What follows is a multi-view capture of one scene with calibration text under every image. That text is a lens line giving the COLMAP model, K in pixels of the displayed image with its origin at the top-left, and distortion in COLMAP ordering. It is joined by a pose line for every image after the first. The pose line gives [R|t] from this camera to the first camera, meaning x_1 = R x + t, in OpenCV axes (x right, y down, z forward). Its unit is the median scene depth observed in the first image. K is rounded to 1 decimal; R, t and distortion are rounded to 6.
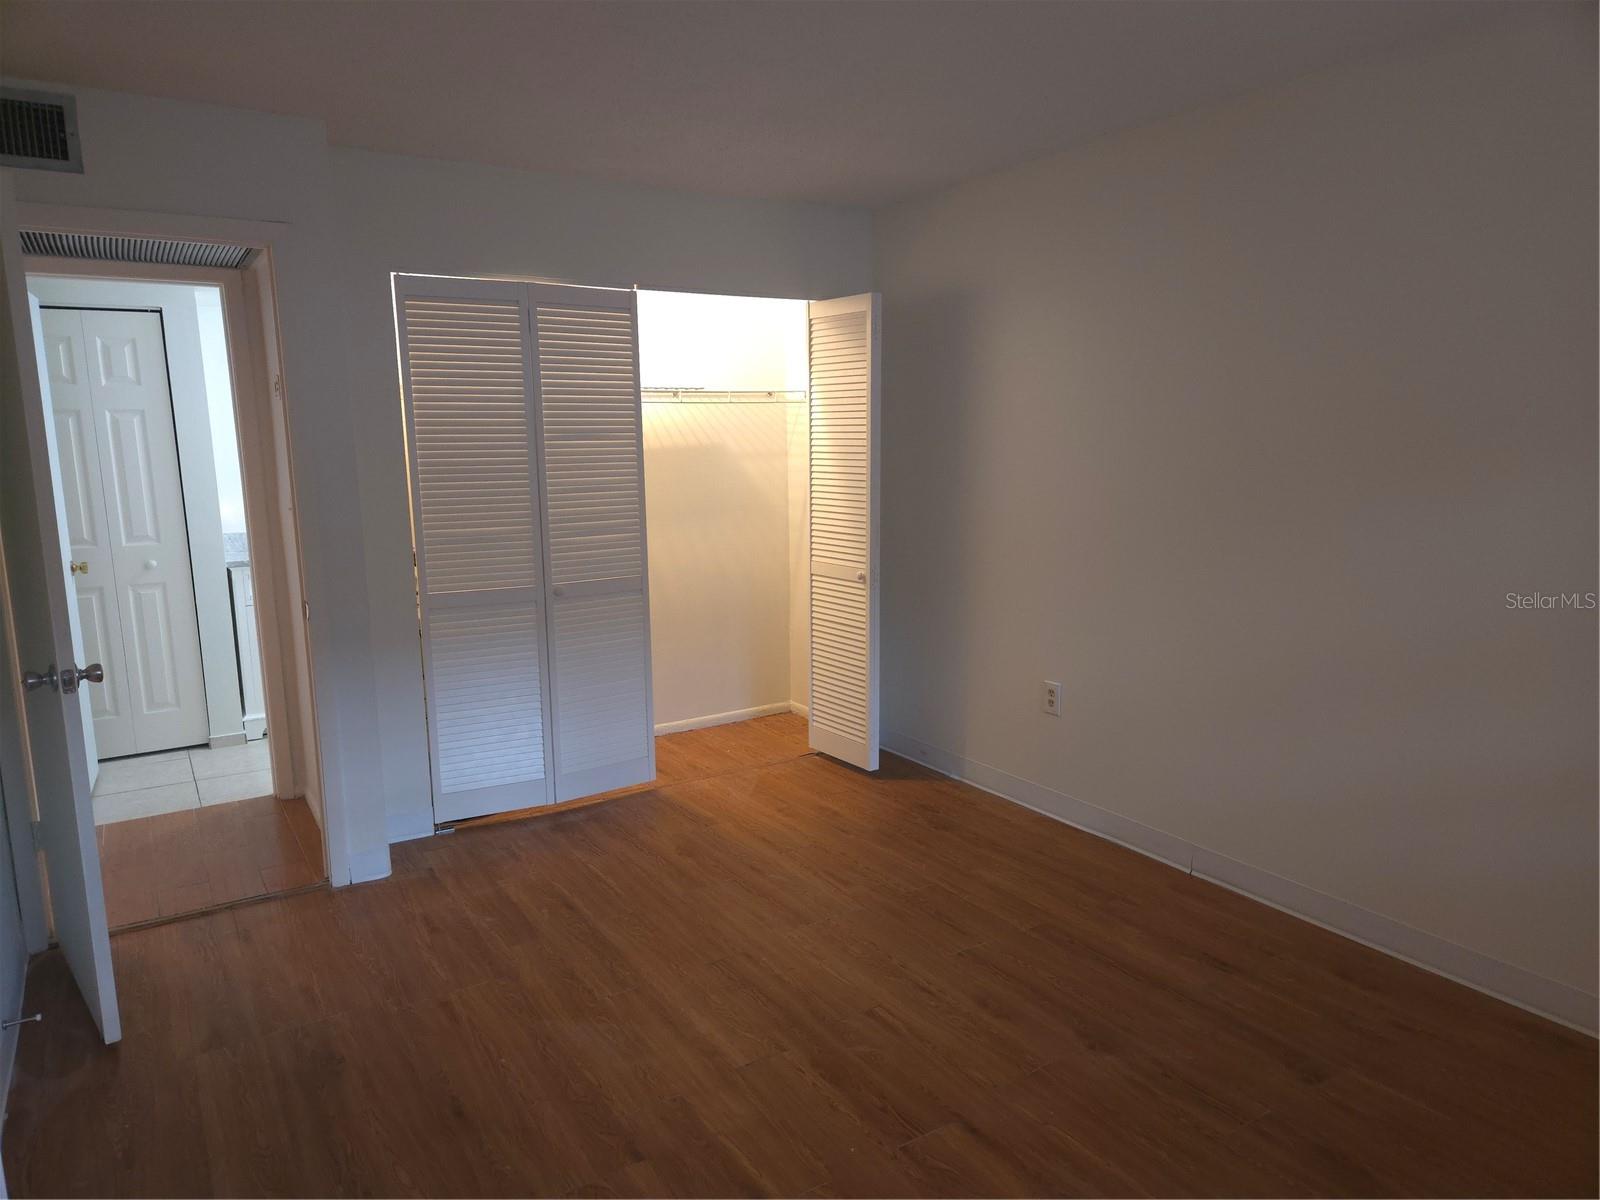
lens RADIAL K [[1079.8, 0, 798.5], [0, 1079.8, 611.2], [0, 0, 1]] dist [0.065965, -0.053355]
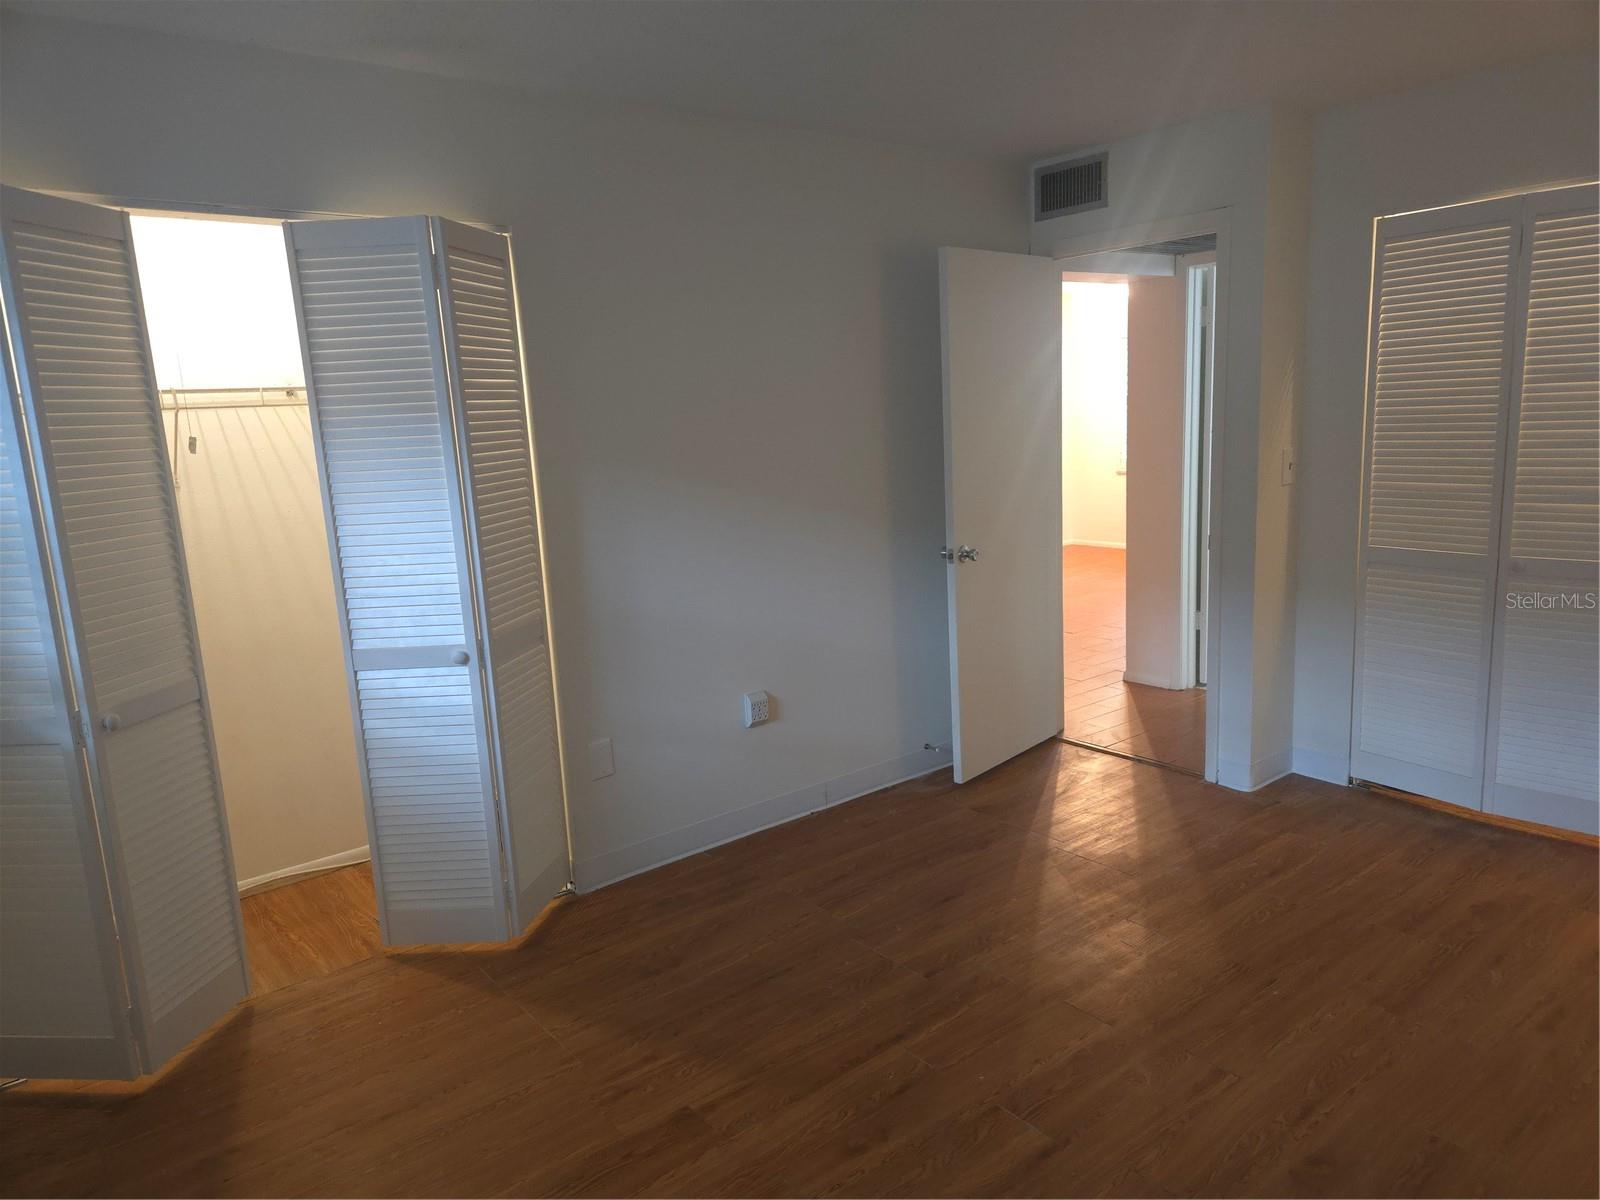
lens RADIAL K [[1079.8, 0, 798.5], [0, 1079.8, 611.2], [0, 0, 1]] dist [0.065965, -0.053355]
pose [[0.096226, 0.192667, -0.976535, 0.581428], [-0.115723, 0.976600, 0.181276, -0.077365], [0.988609, 0.095564, 0.116271, 0.379762]]
